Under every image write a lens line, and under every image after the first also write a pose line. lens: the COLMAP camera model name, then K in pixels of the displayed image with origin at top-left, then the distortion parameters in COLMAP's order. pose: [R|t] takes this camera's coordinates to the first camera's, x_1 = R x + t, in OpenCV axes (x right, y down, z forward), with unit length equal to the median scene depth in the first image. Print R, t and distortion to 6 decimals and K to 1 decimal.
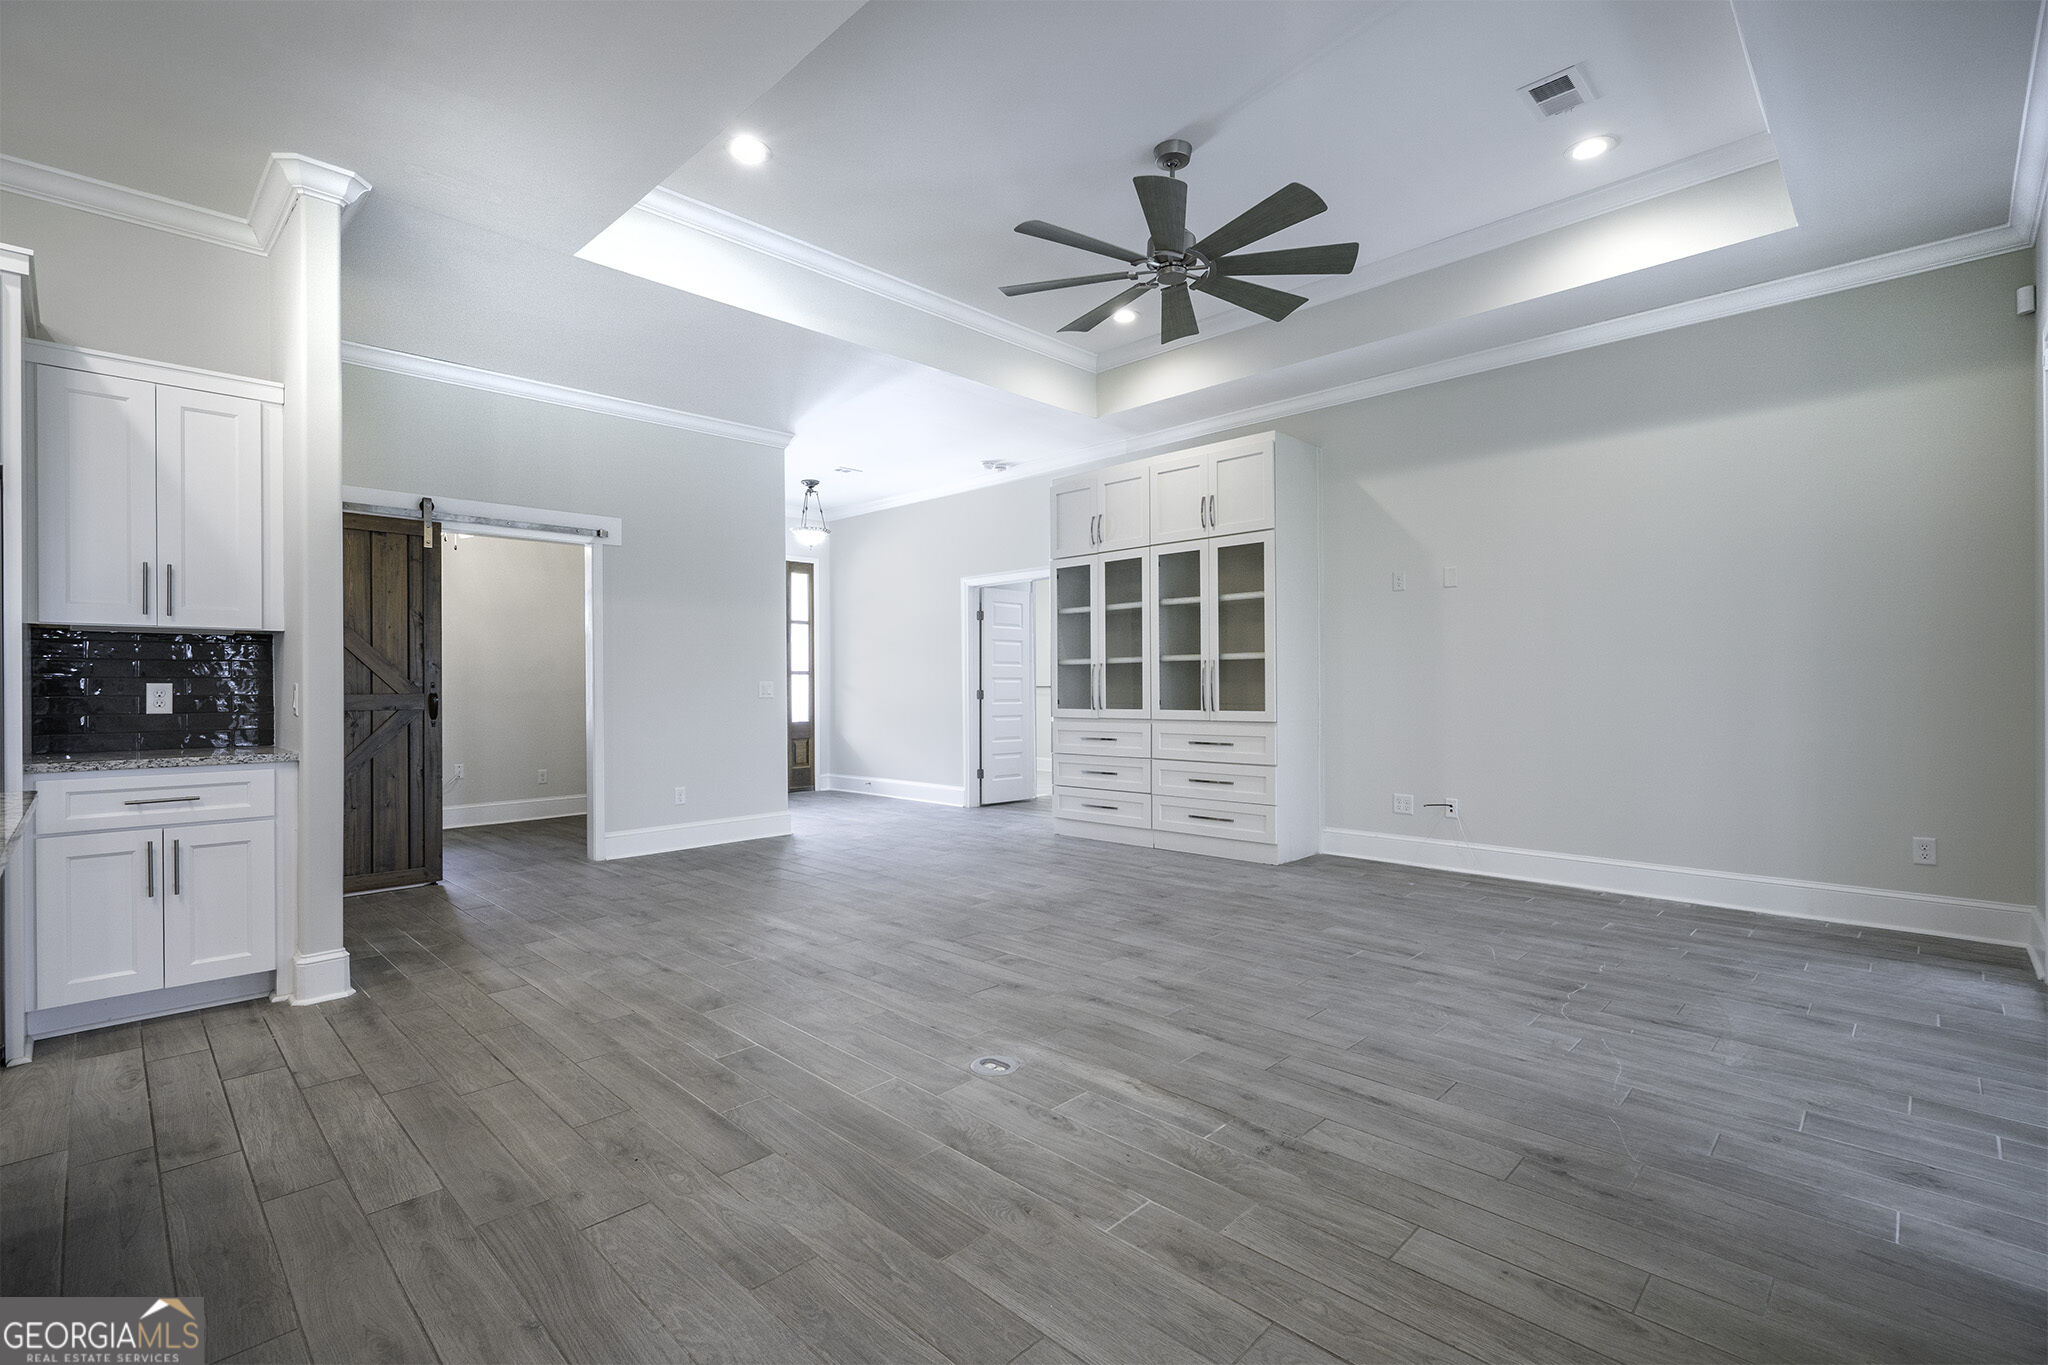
lens RADIAL K [[925.5, 0, 1027.5], [0, 925.5, 674.5], [0, 0, 1]] dist [-0.011041, 0.002574]
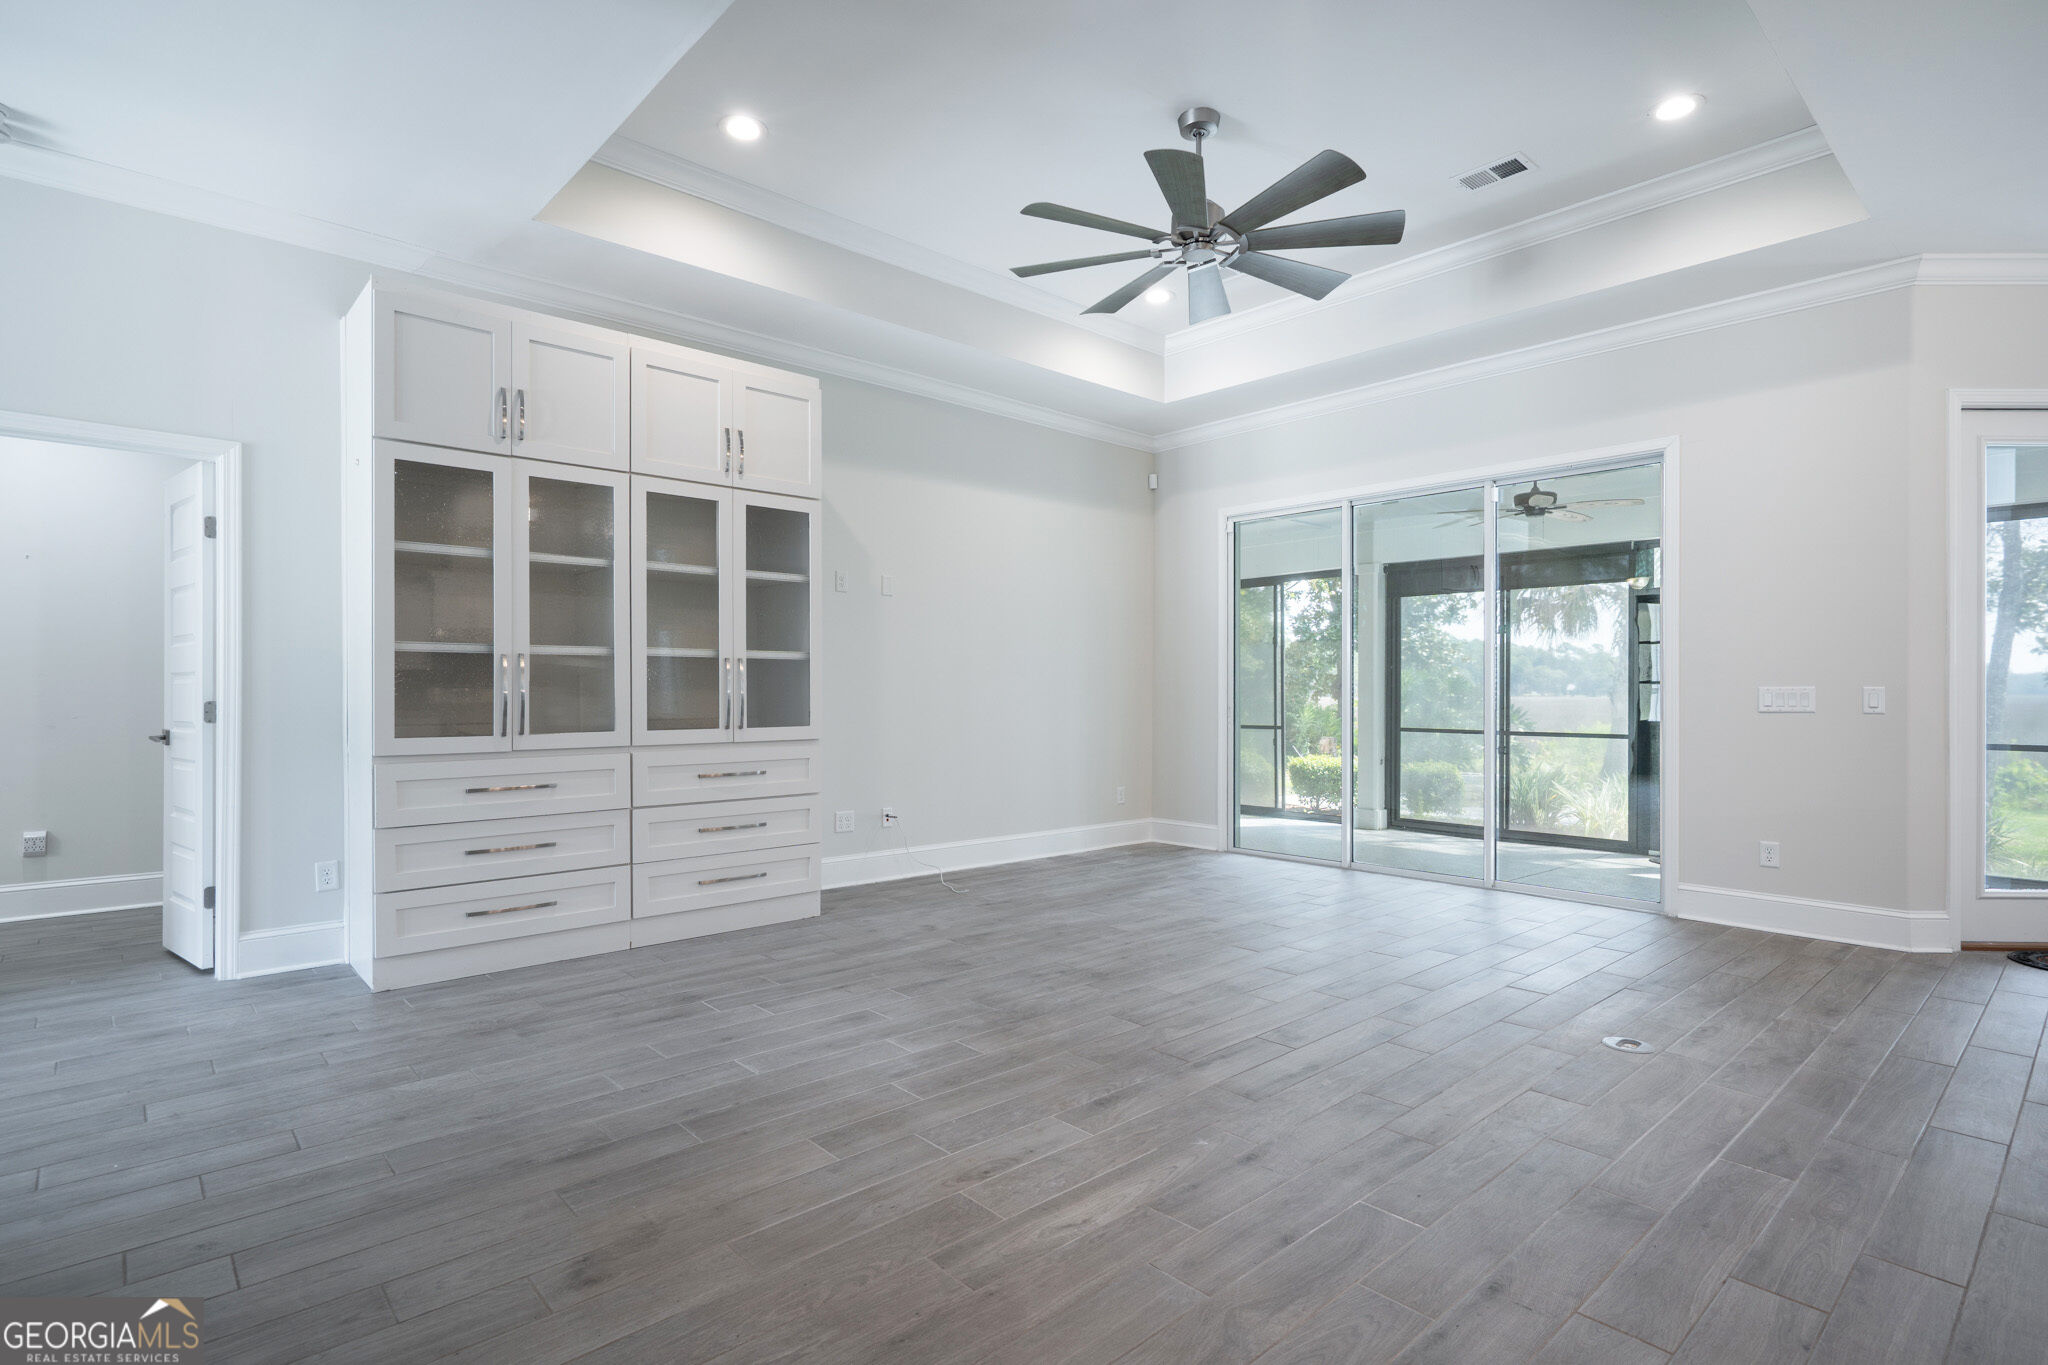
lens RADIAL K [[987.1, 0, 1011.7], [0, 987.1, 680.8], [0, 0, 1]] dist [-0.003280, -0.002390]
pose [[0.075916, 0.021047, 0.996892, -0.801658], [-0.009922, 0.999744, -0.020351, 0.022624], [-0.997065, -0.008346, 0.076105, 1.061092]]
